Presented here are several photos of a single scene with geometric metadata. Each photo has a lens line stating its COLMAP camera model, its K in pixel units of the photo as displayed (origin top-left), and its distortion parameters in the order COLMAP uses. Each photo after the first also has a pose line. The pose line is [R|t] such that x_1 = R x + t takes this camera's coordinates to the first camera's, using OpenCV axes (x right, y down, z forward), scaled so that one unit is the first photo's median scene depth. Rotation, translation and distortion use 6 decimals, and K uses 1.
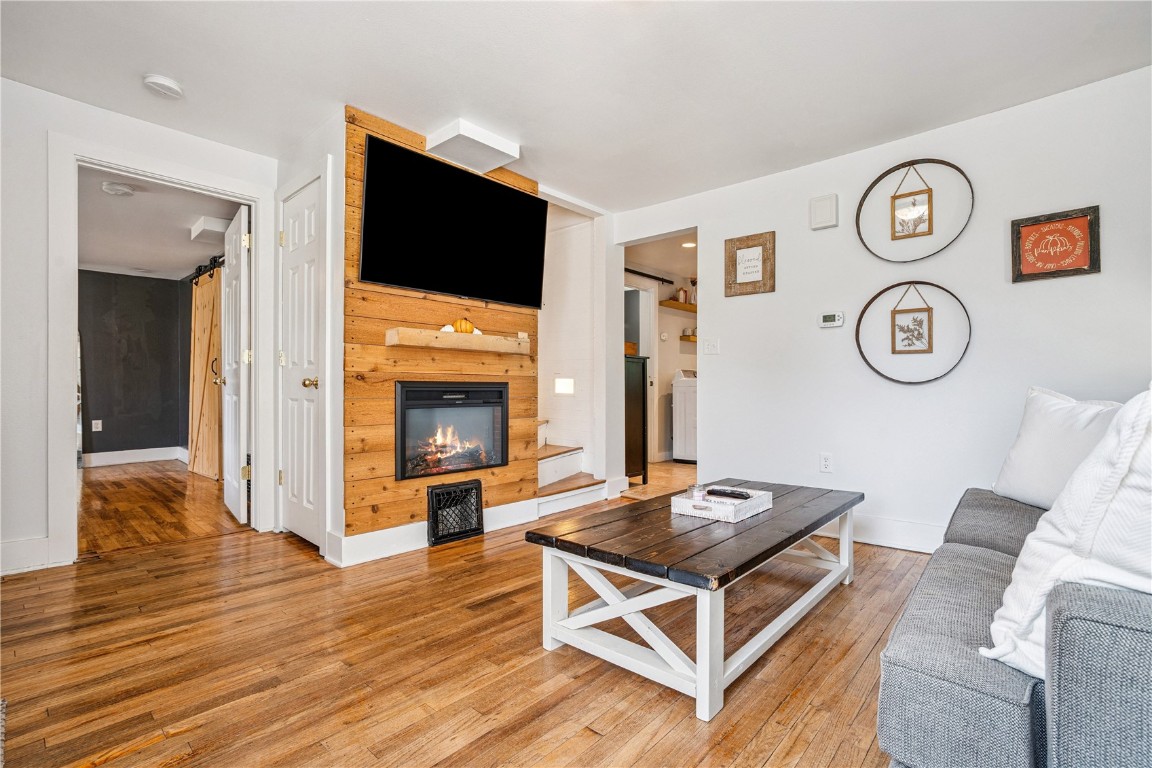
lens RADIAL K [[545.7, 0, 576.0], [0, 545.7, 384.0], [0, 0, 1]] dist [-0.060760, 0.030968]
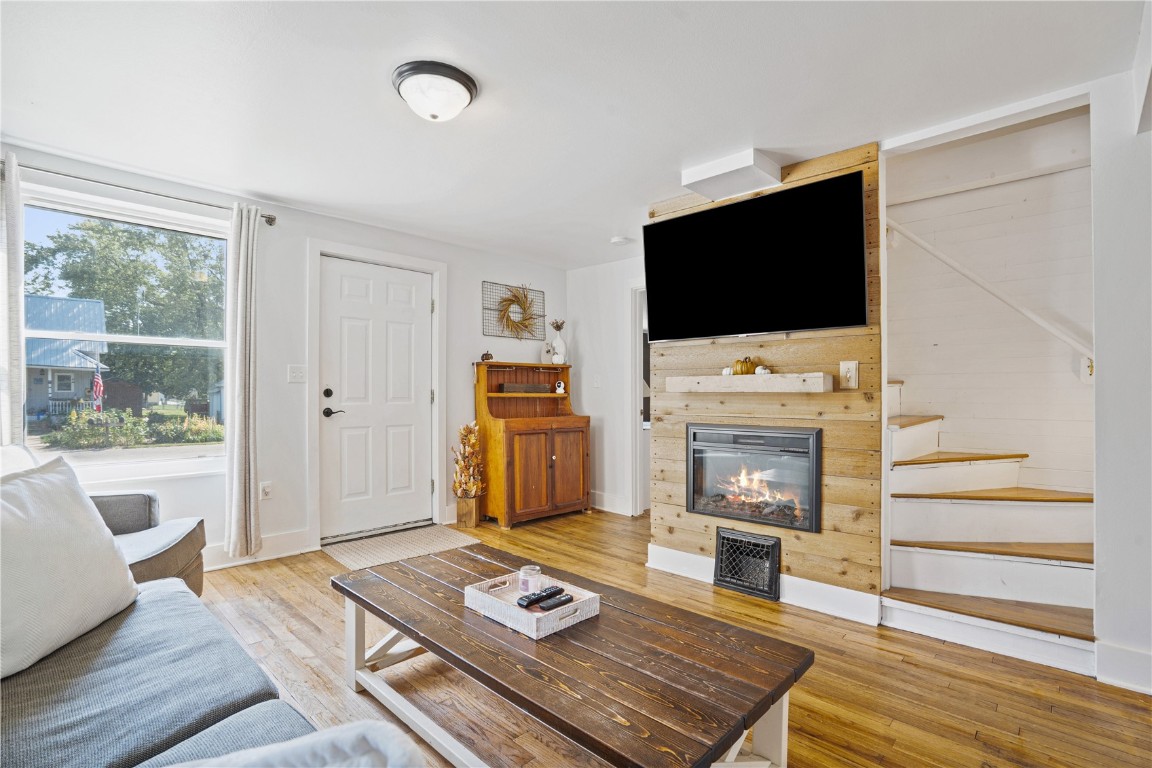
lens RADIAL K [[545.7, 0, 576.0], [0, 545.7, 384.0], [0, 0, 1]] dist [-0.060760, 0.030968]
pose [[-0.052357, -0.015462, -0.998509, 0.701217], [0.009923, 0.999823, -0.016002, -0.060323], [0.998579, -0.010746, -0.052194, 0.719563]]
